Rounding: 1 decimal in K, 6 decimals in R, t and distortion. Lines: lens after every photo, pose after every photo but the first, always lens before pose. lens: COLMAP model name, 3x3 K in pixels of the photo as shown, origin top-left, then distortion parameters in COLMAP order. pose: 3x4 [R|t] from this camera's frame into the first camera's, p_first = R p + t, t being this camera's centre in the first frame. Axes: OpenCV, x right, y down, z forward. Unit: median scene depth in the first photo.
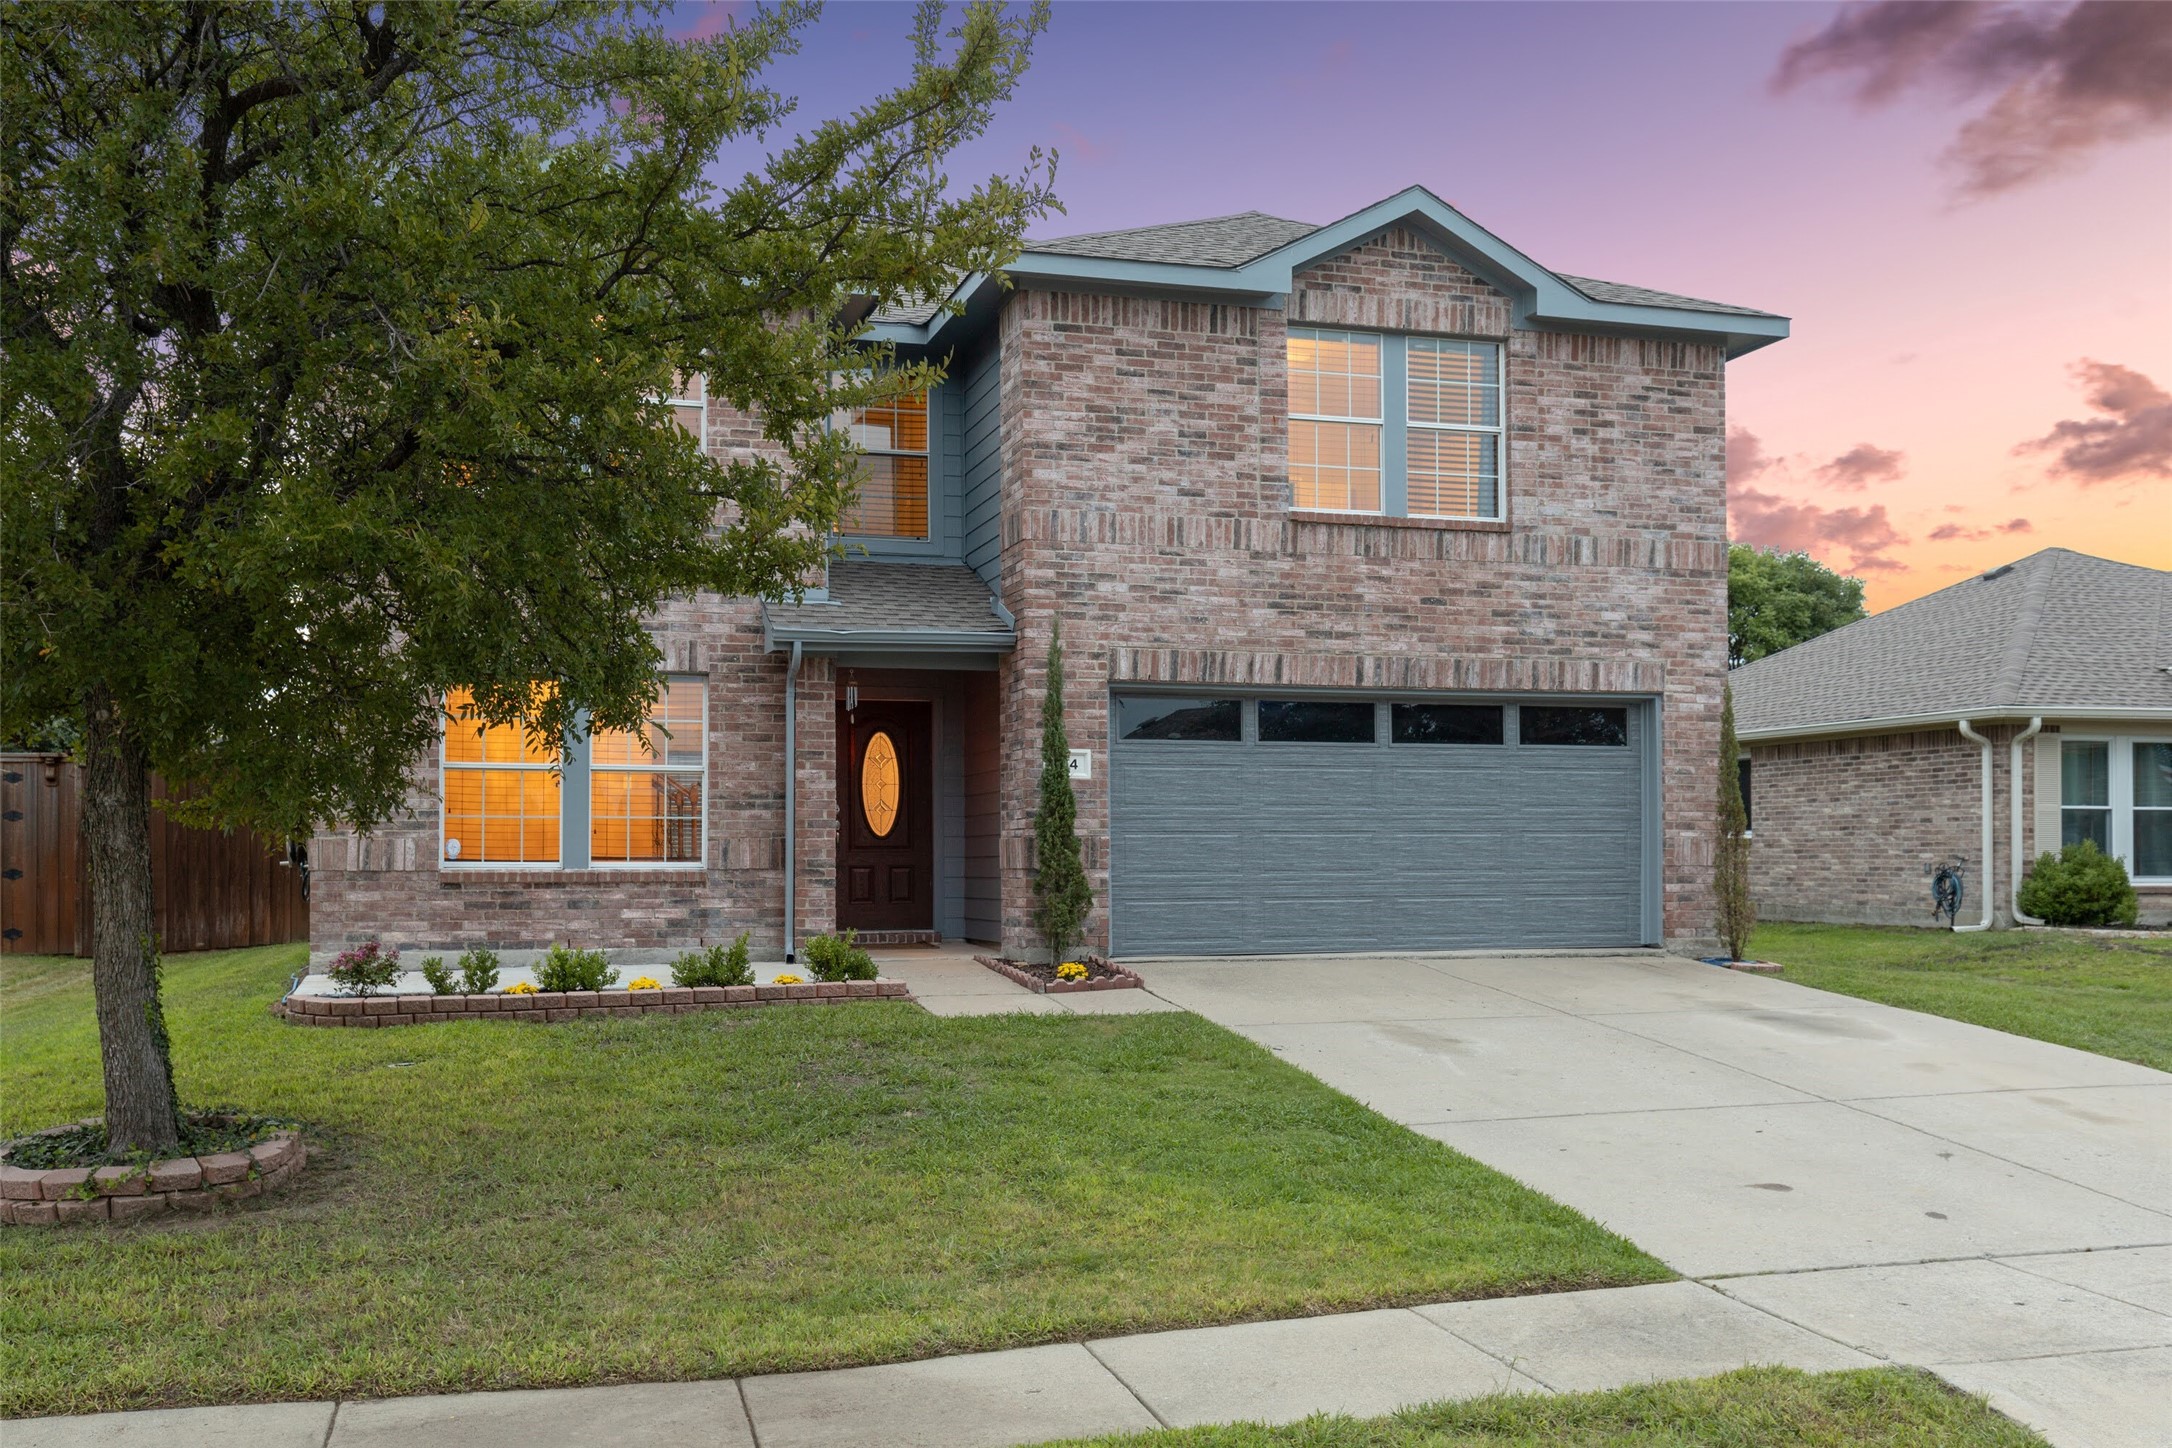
lens RADIAL K [[1953.1, 0, 1088.9], [0, 1953.1, 710.3], [0, 0, 1]] dist [0.021607, -0.013922]
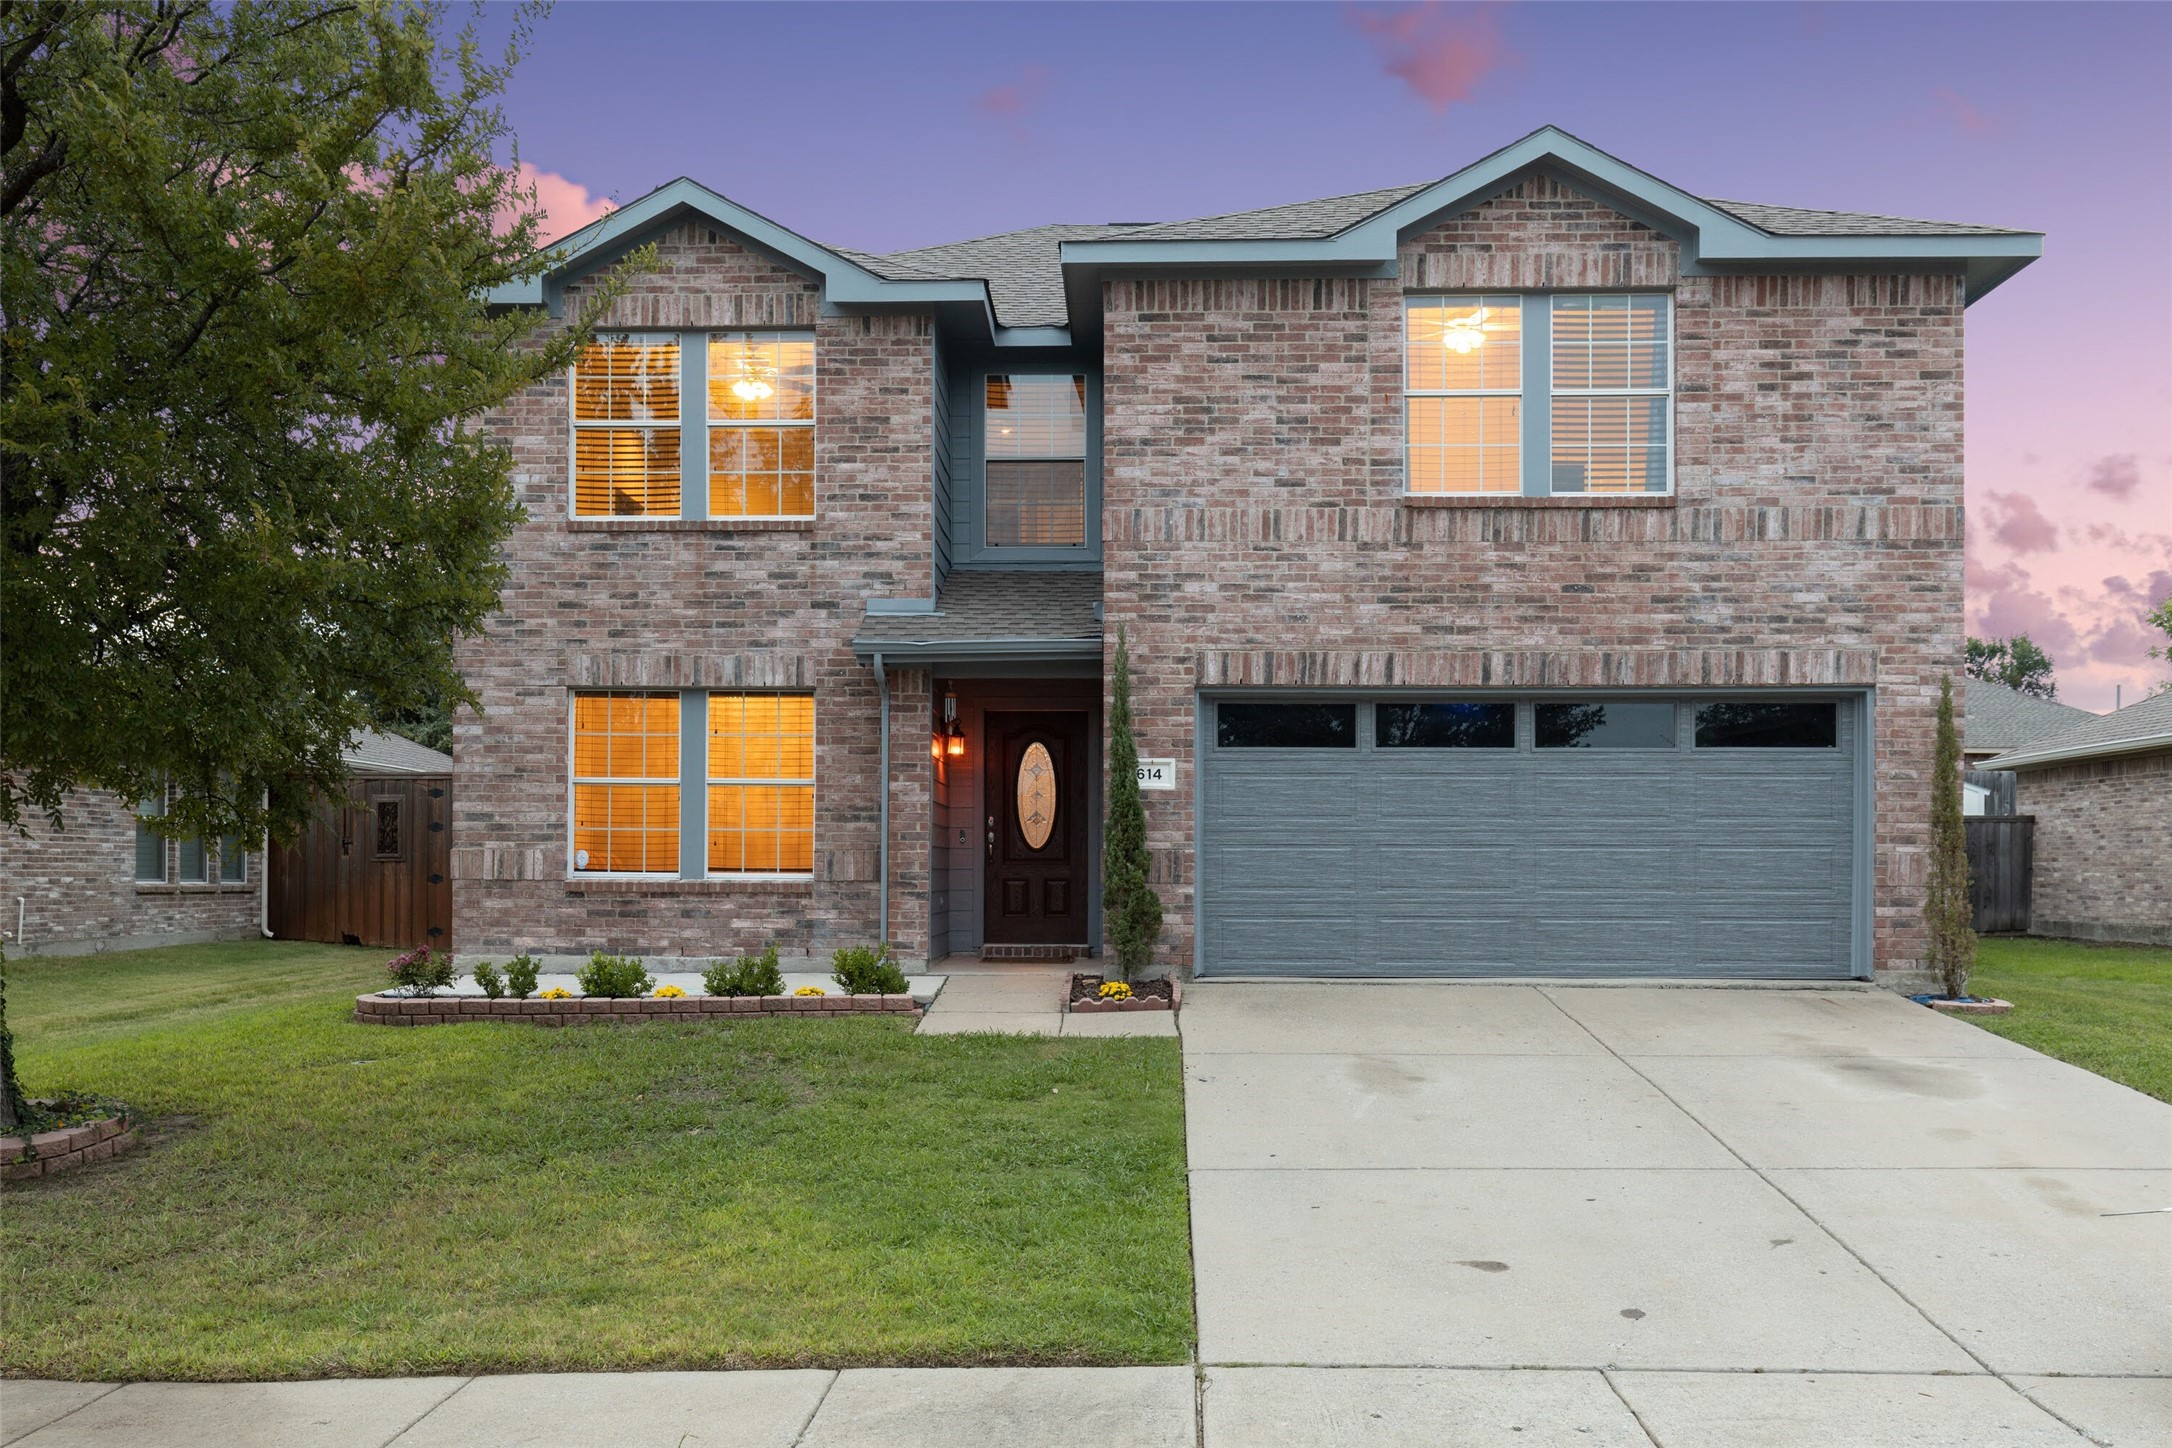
lens RADIAL K [[1953.1, 0, 1085.7], [0, 1953.1, 742.1], [0, 0, 1]] dist [0.021607, -0.013922]
pose [[0.949097, -0.014282, -0.314659, 0.253245], [0.017395, 0.999824, 0.007088, 0.004417], [0.314502, -0.012201, 0.949178, 0.080105]]
